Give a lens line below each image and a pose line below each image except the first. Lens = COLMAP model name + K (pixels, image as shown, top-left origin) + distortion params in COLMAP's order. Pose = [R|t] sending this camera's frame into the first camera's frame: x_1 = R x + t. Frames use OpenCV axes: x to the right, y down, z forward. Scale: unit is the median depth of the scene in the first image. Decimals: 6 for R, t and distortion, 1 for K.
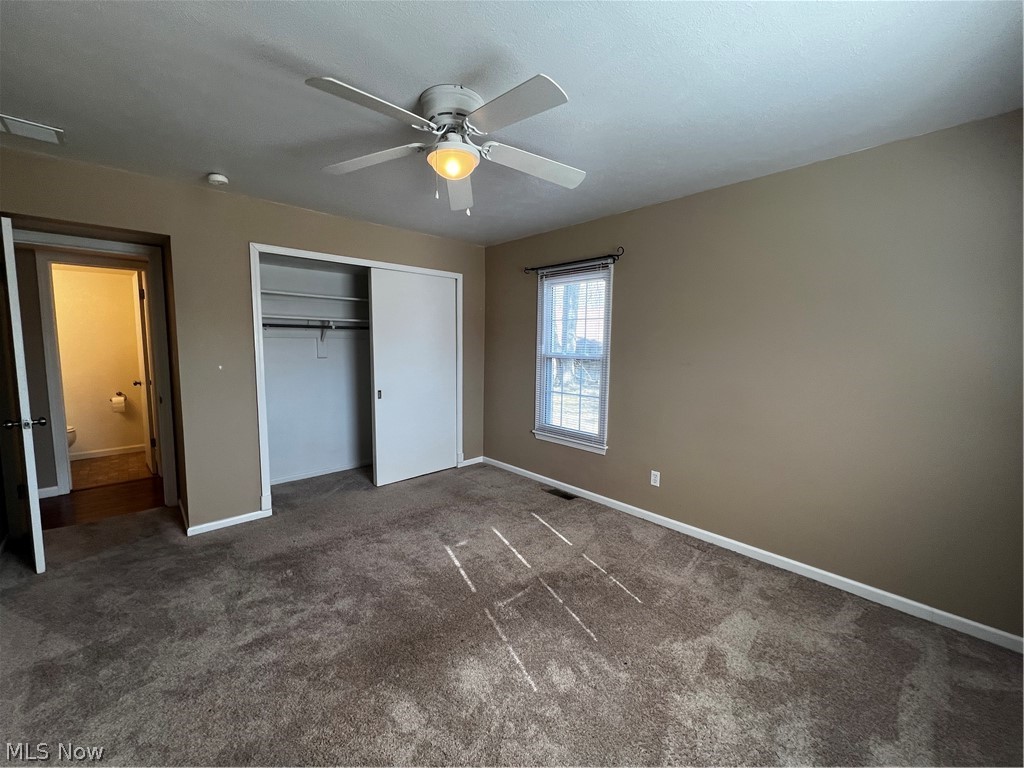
lens RADIAL K [[413.1, 0, 510.8], [0, 413.1, 381.7], [0, 0, 1]] dist [-0.002417, -0.000331]
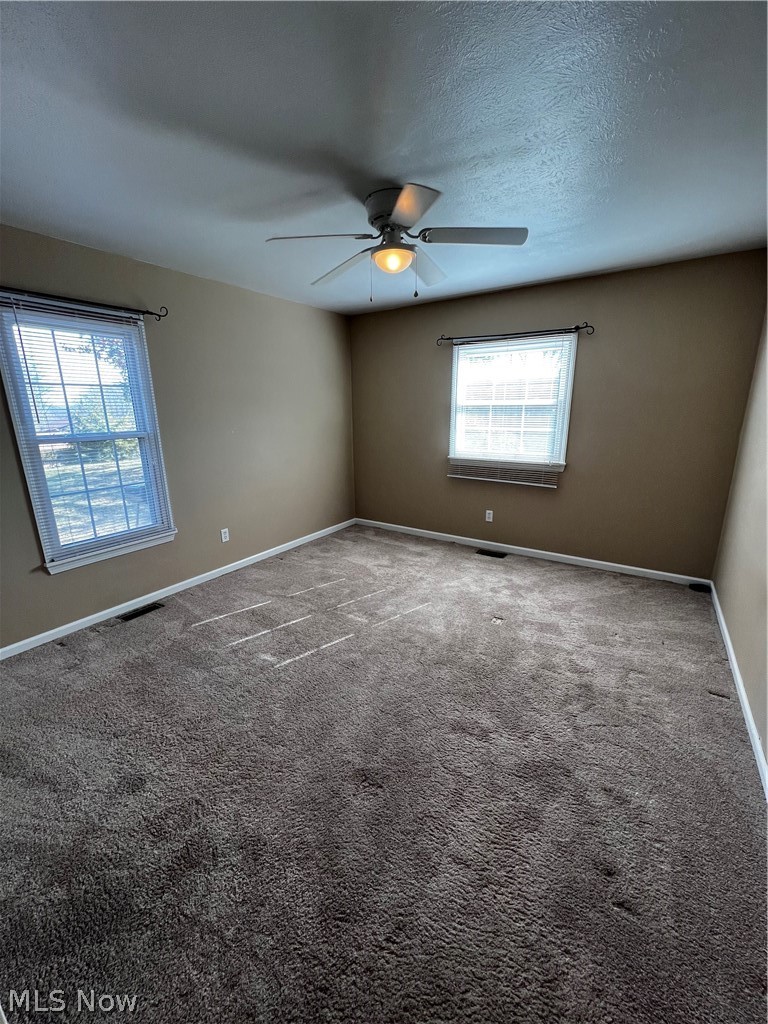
lens RADIAL K [[408.1, 0, 380.1], [0, 408.1, 512.5], [0, 0, 1]] dist [-0.002432, -0.000694]
pose [[-0.237577, -0.249967, 0.938655, -0.812030], [0.103921, 0.954235, 0.280419, -0.100551], [-0.965794, 0.164168, -0.200728, 0.812077]]
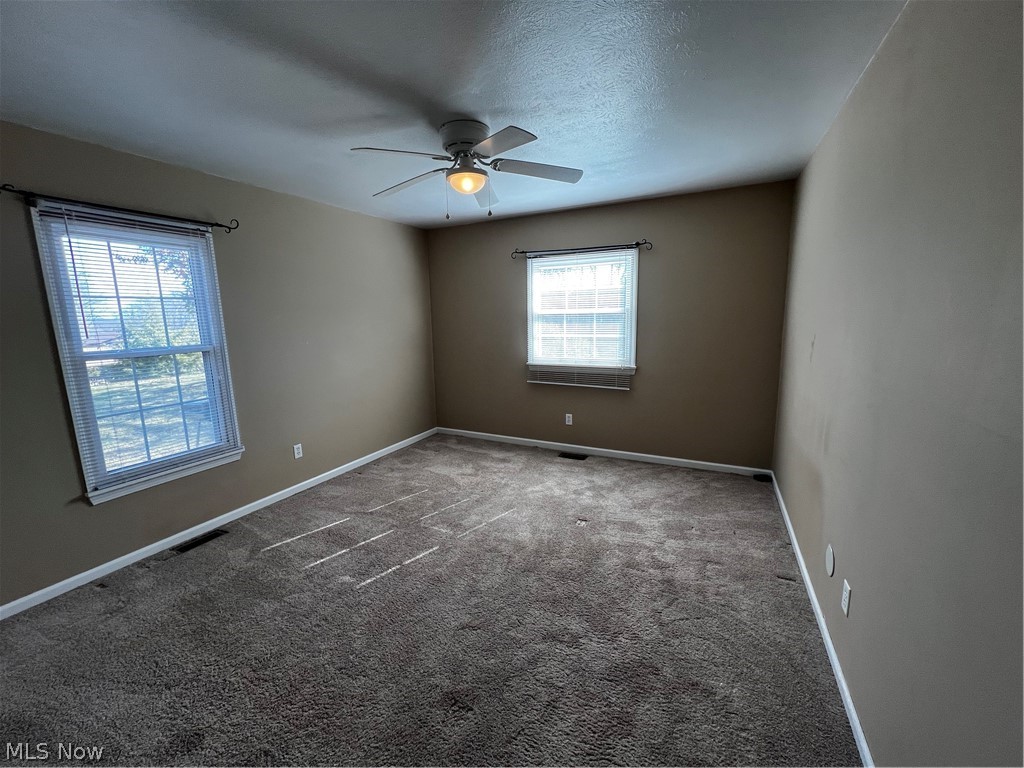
lens RADIAL K [[408.1, 0, 510.2], [0, 408.1, 380.1], [0, 0, 1]] dist [-0.002432, -0.000694]
pose [[-0.355555, -0.150491, 0.922460, -0.822582], [0.109429, 0.973462, 0.200990, -0.103883], [-0.928227, 0.172407, -0.329651, 0.814047]]
